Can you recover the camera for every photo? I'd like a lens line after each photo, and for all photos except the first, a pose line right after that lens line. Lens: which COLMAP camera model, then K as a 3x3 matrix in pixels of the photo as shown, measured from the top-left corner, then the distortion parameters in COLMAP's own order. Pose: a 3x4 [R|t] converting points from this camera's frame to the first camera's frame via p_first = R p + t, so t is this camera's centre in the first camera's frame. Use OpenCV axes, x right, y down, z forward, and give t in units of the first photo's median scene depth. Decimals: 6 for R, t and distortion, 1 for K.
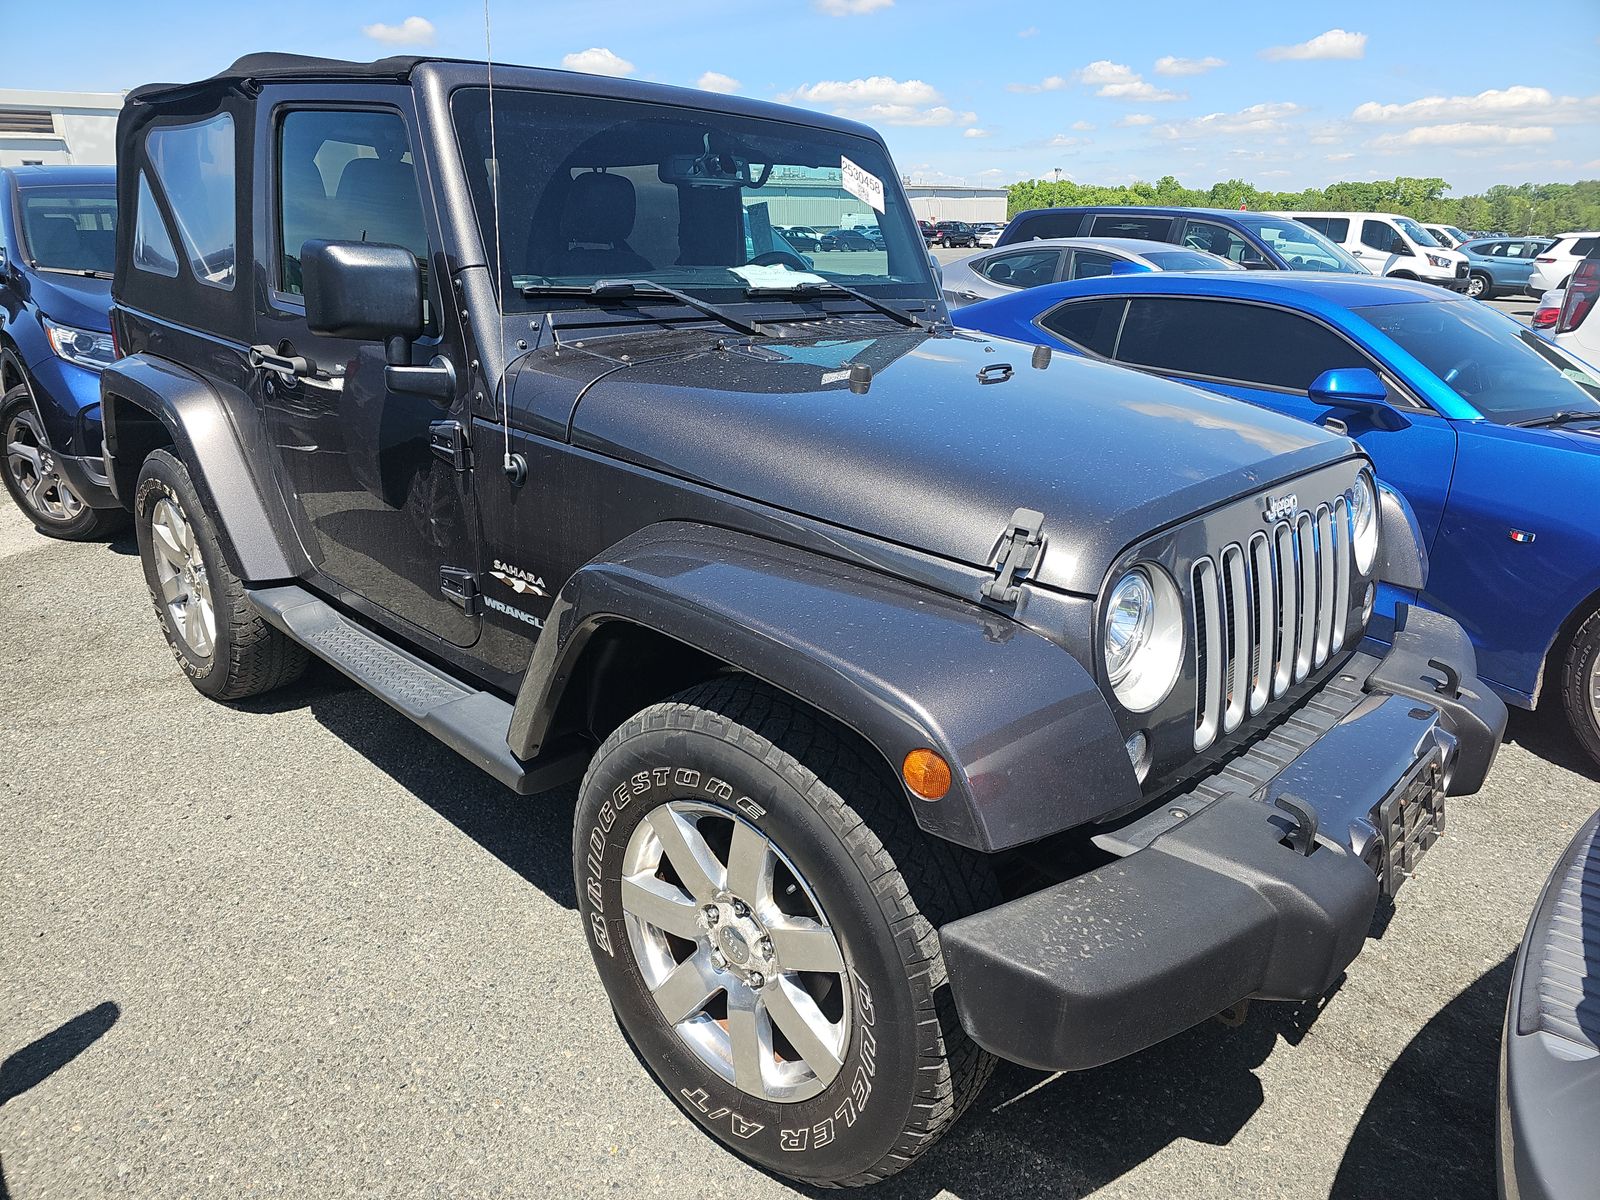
lens RADIAL K [[1003.6, 0, 803.7], [0, 1003.6, 592.8], [0, 0, 1]] dist [0.067405, -0.053223]
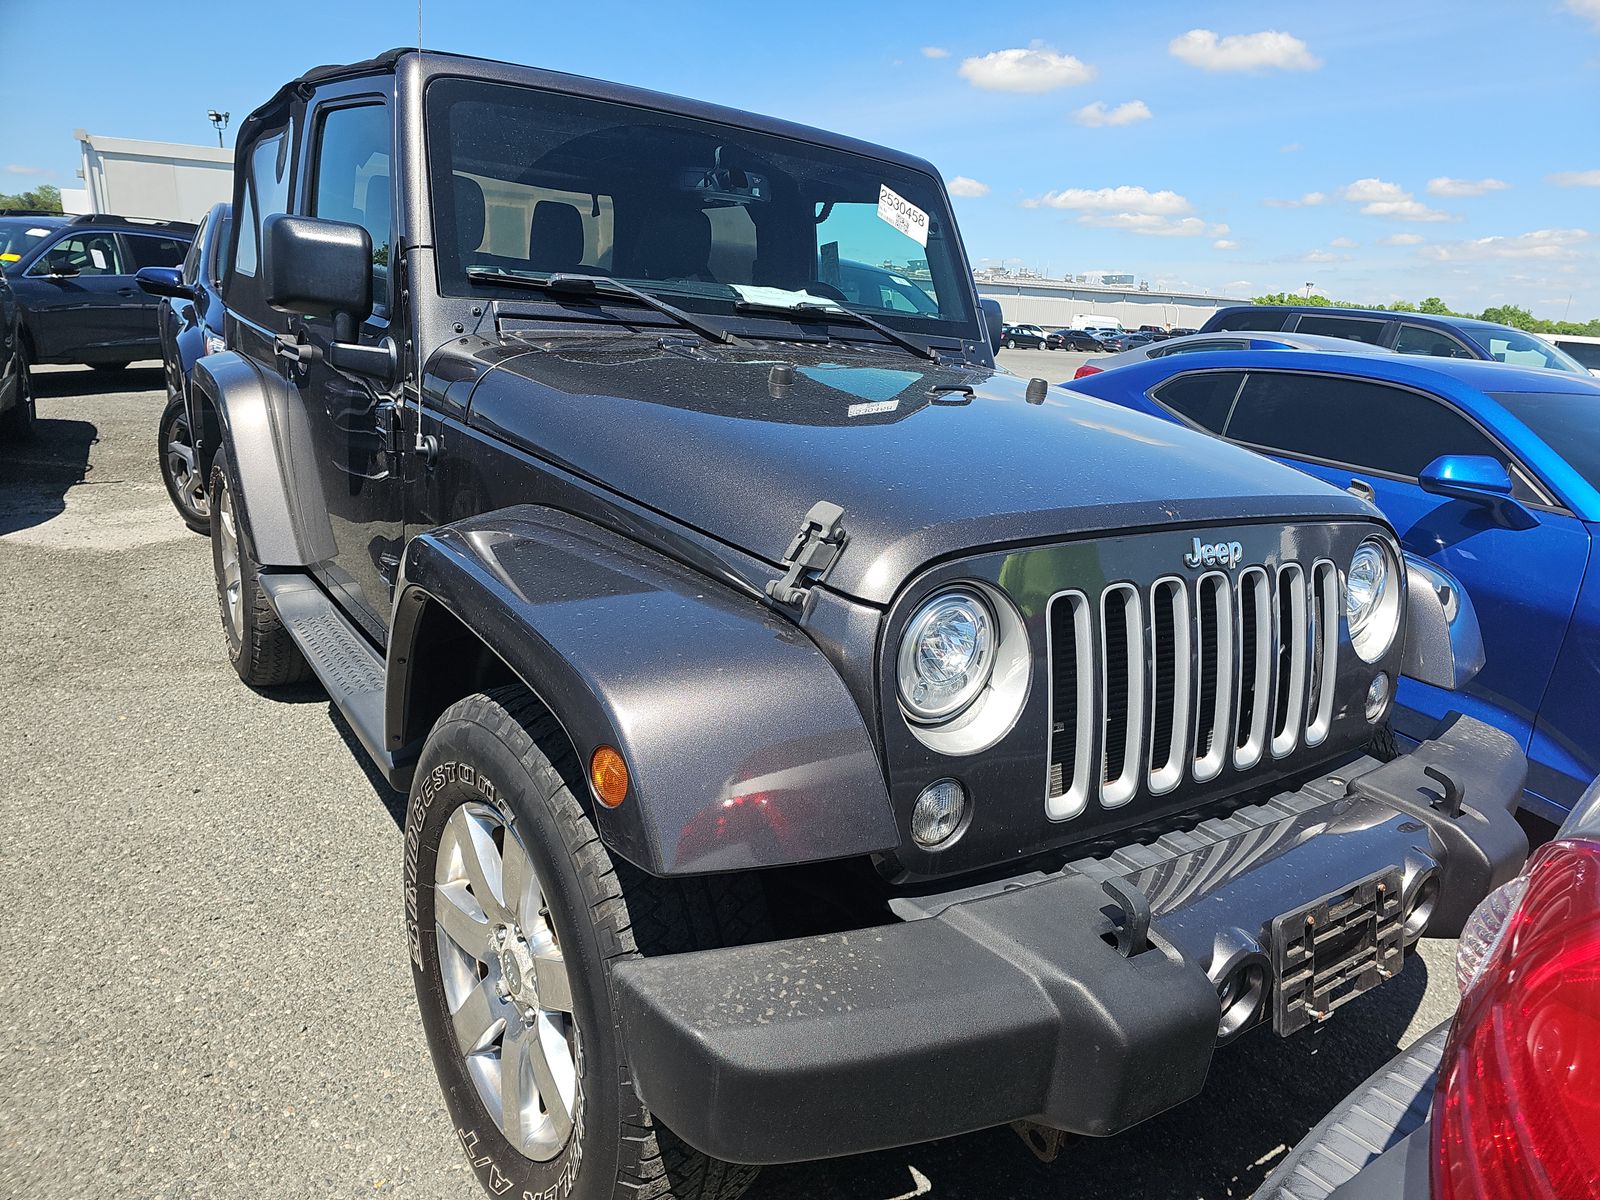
lens RADIAL K [[1022.9, 0, 800.0], [0, 1022.9, 600.0], [0, 0, 1]] dist [0.047250, -0.036218]
pose [[0.982796, 0.100992, -0.154638, 0.223182], [-0.111231, 0.992039, -0.059040, 0.036302], [0.147444, 0.075225, 0.986206, 0.086821]]
